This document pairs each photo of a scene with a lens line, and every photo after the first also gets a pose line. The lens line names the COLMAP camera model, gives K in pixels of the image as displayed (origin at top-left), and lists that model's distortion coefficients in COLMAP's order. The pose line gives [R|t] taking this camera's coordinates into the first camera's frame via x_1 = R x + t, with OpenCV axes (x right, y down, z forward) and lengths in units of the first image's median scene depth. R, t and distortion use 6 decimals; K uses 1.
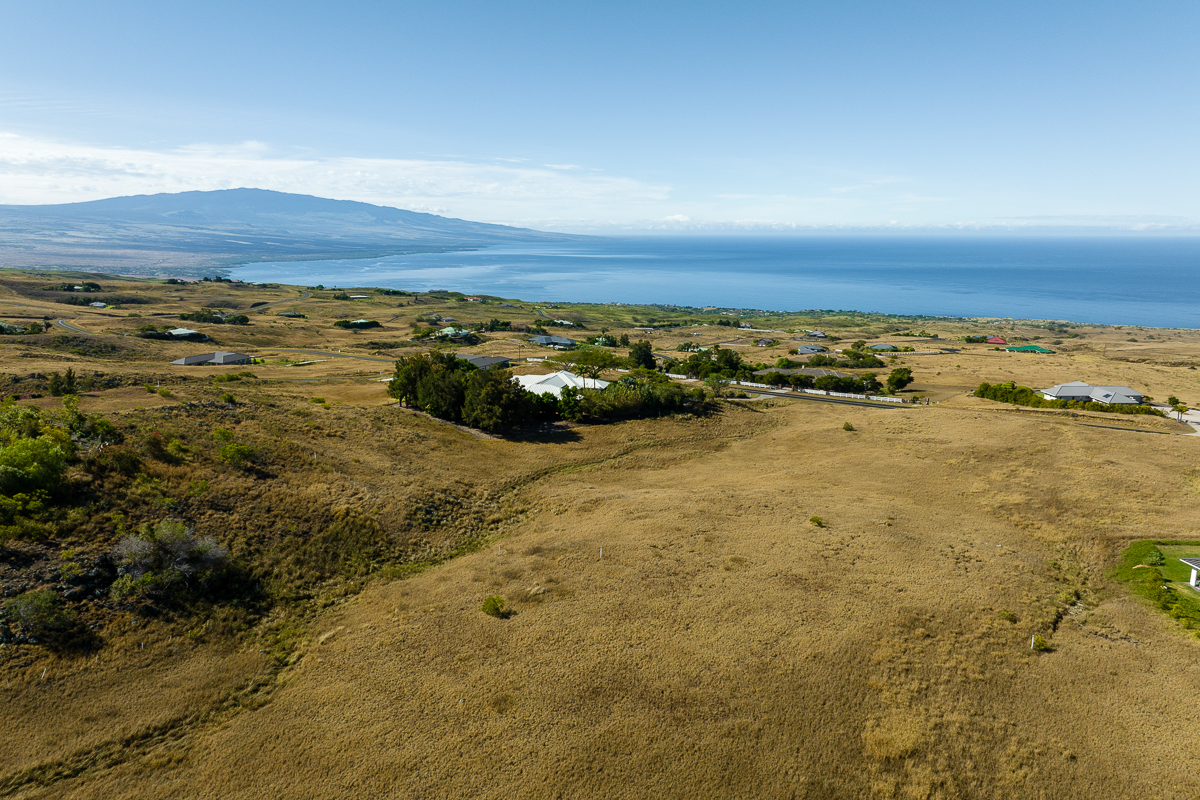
lens RADIAL K [[830.1, 0, 595.8], [0, 830.1, 384.7], [0, 0, 1]] dist [0.001911, 0.006725]
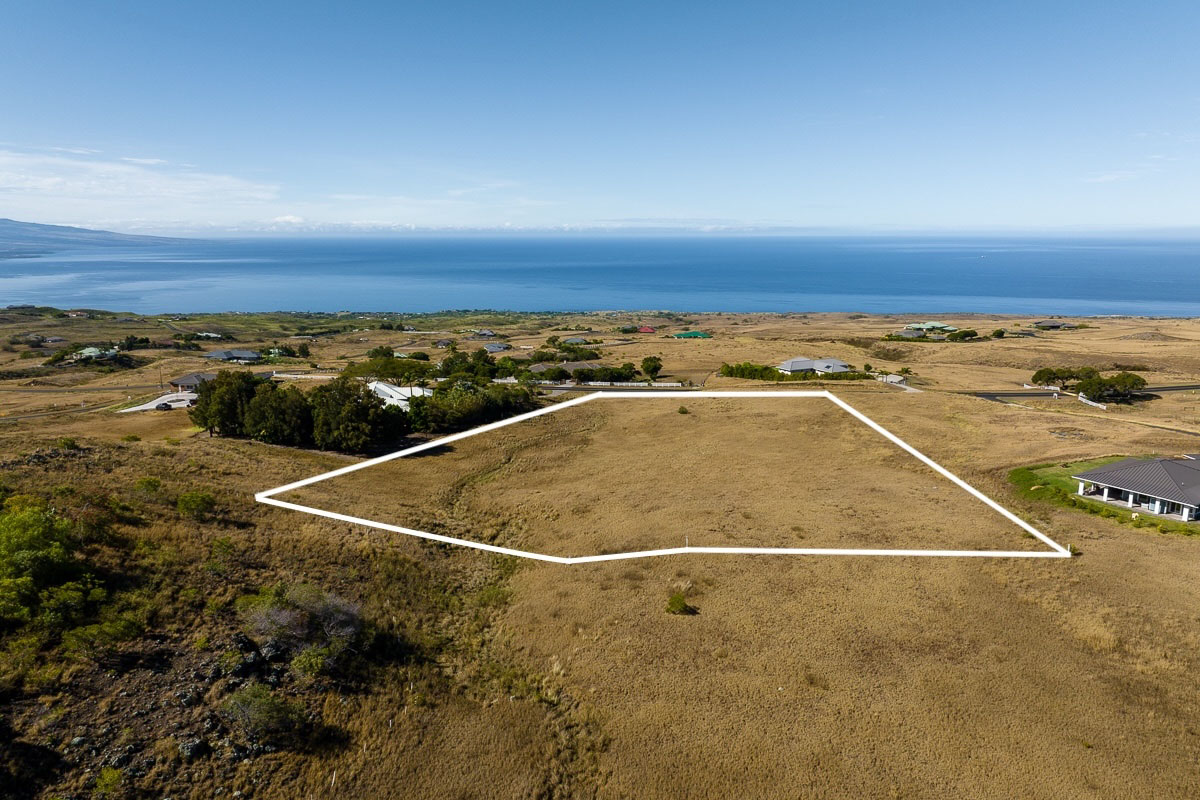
lens RADIAL K [[838.3, 0, 596.7], [0, 838.3, 363.5], [0, 0, 1]] dist [-0.005865, 0.028769]
pose [[0.903465, -0.069954, 0.422914, -0.049456], [0.081930, 0.996586, -0.010181, -0.001687], [-0.420758, 0.043848, 0.906112, 0.009019]]
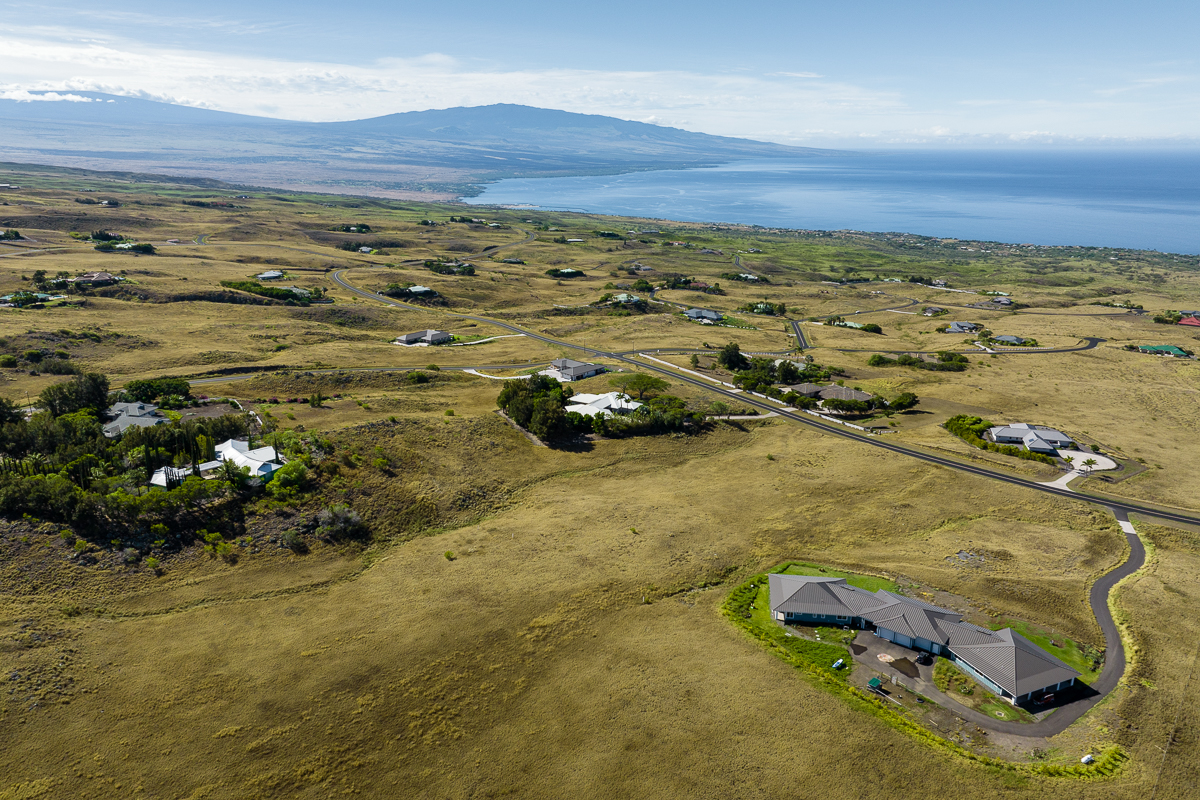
lens RADIAL K [[830.1, 0, 595.8], [0, 830.1, 384.7], [0, 0, 1]] dist [0.001911, 0.006725]
pose [[0.959611, 0.073610, -0.271529, 0.076378], [-0.046274, 0.993316, 0.105745, -0.042851], [0.277498, -0.088910, 0.956603, -0.099375]]
